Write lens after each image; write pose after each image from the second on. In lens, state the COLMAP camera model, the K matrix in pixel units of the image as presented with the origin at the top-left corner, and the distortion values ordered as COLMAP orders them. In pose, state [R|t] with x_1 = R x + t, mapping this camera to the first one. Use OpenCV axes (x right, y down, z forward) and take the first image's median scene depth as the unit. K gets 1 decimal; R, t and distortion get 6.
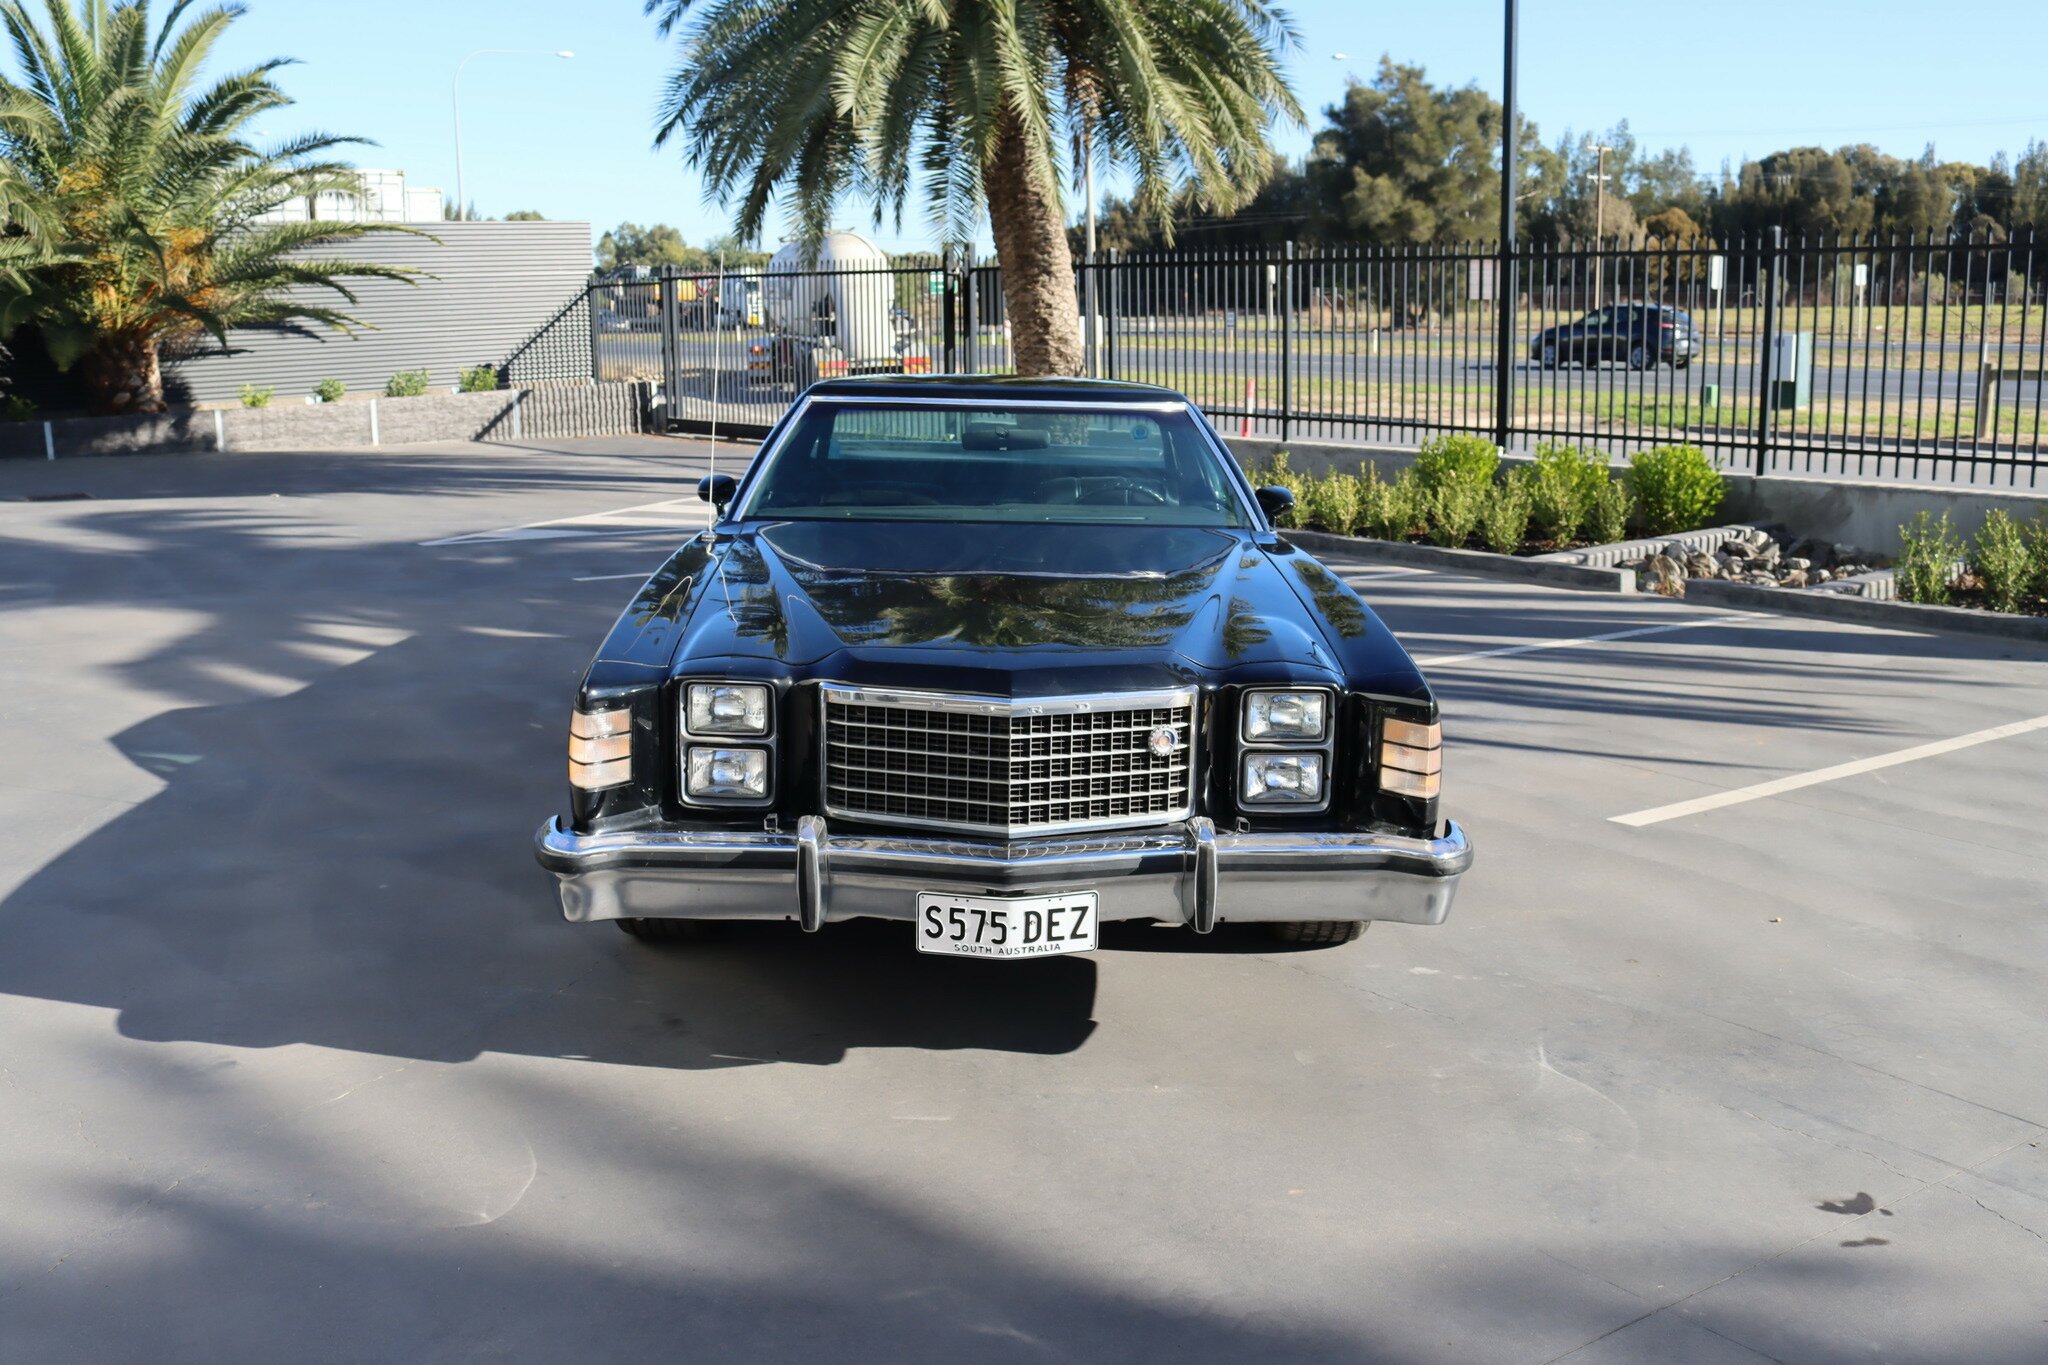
lens RADIAL K [[1931.5, 0, 1024.0], [0, 1931.5, 682.5], [0, 0, 1]] dist [-0.140302, 0.133675]
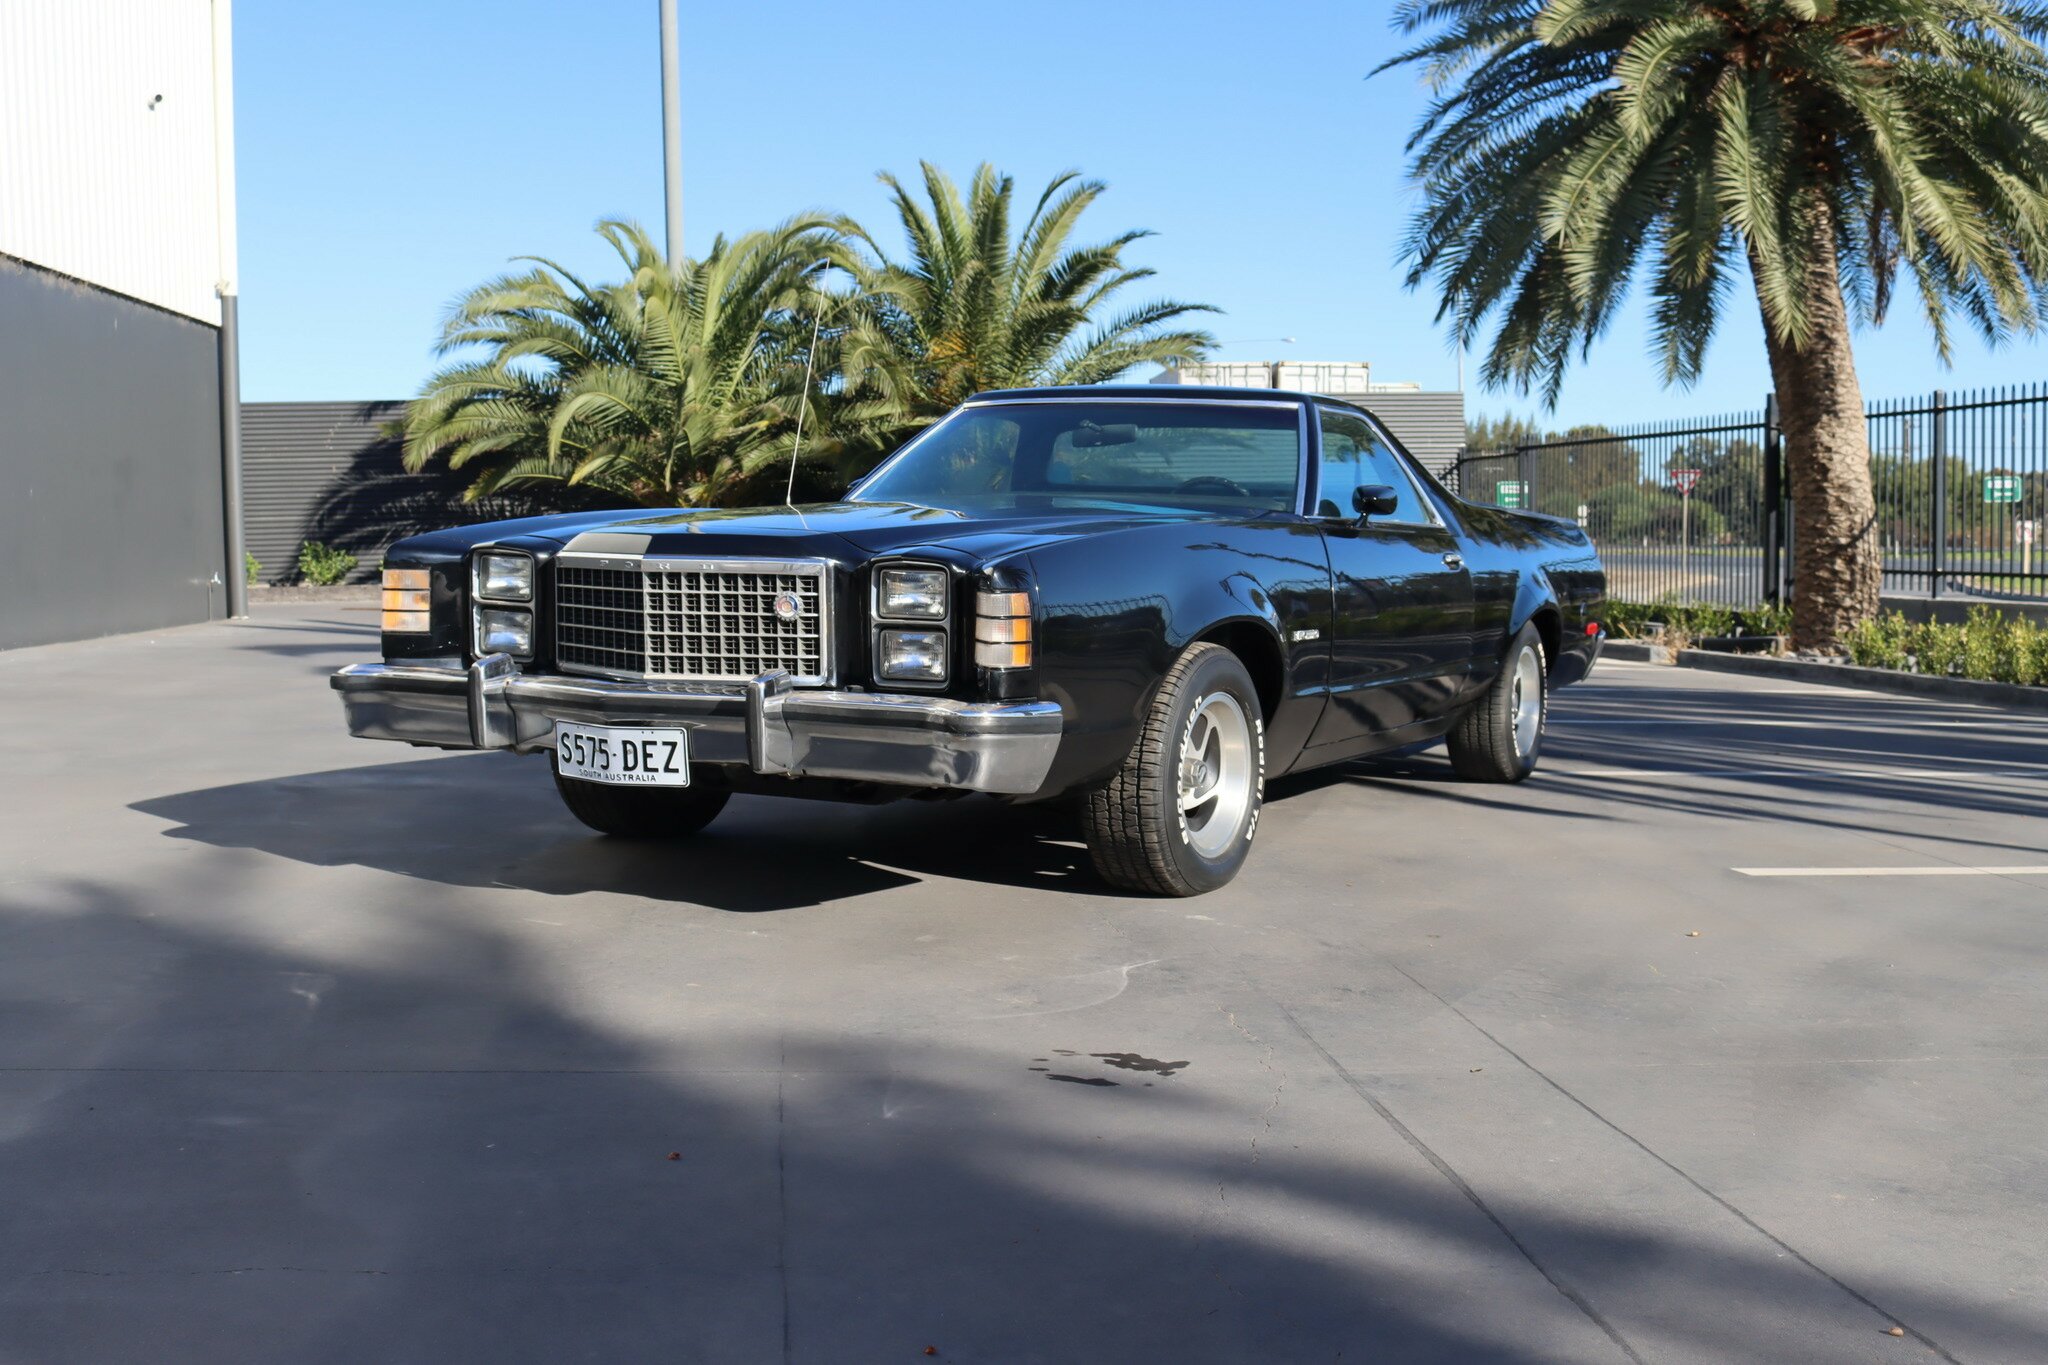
lens RADIAL K [[2108.1, 0, 1031.1], [0, 2108.1, 664.3], [0, 0, 1]] dist [-0.144704, 0.162134]
pose [[0.870368, 0.033082, -0.491289, 0.182892], [-0.096564, 0.989834, -0.104420, 0.040944], [0.482840, 0.138324, 0.864715, 0.013984]]
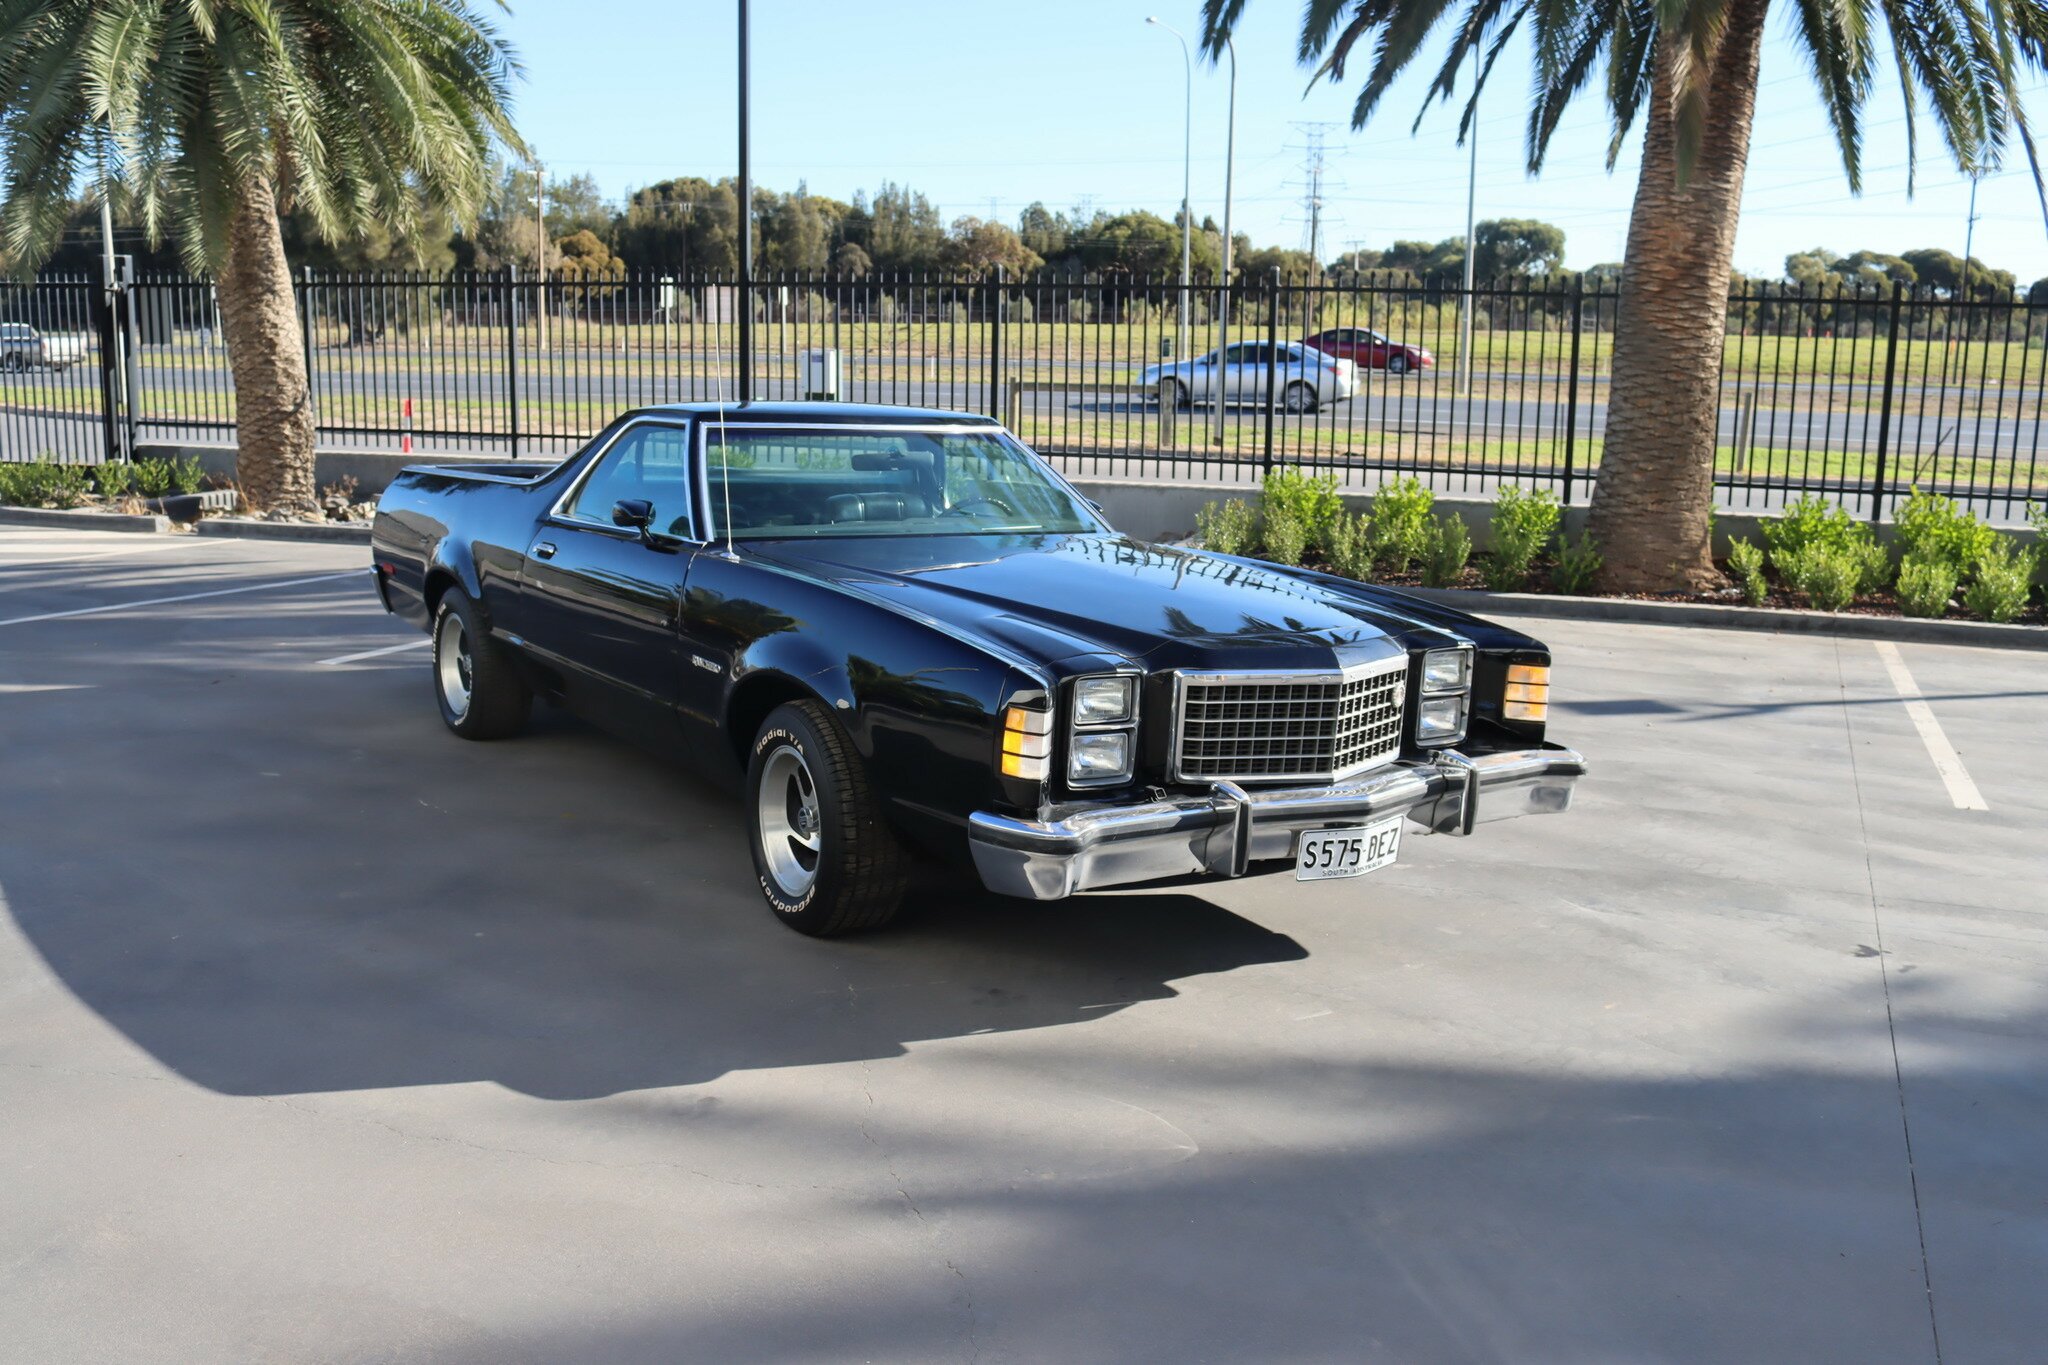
lens RADIAL K [[1864.9, 0, 1027.6], [0, 1864.9, 662.8], [0, 0, 1]] dist [-0.138856, 0.115412]
pose [[0.842945, -0.072709, 0.533064, -0.189192], [0.078923, 0.996818, 0.011163, -0.005844], [-0.532180, 0.032661, 0.846001, 0.020669]]
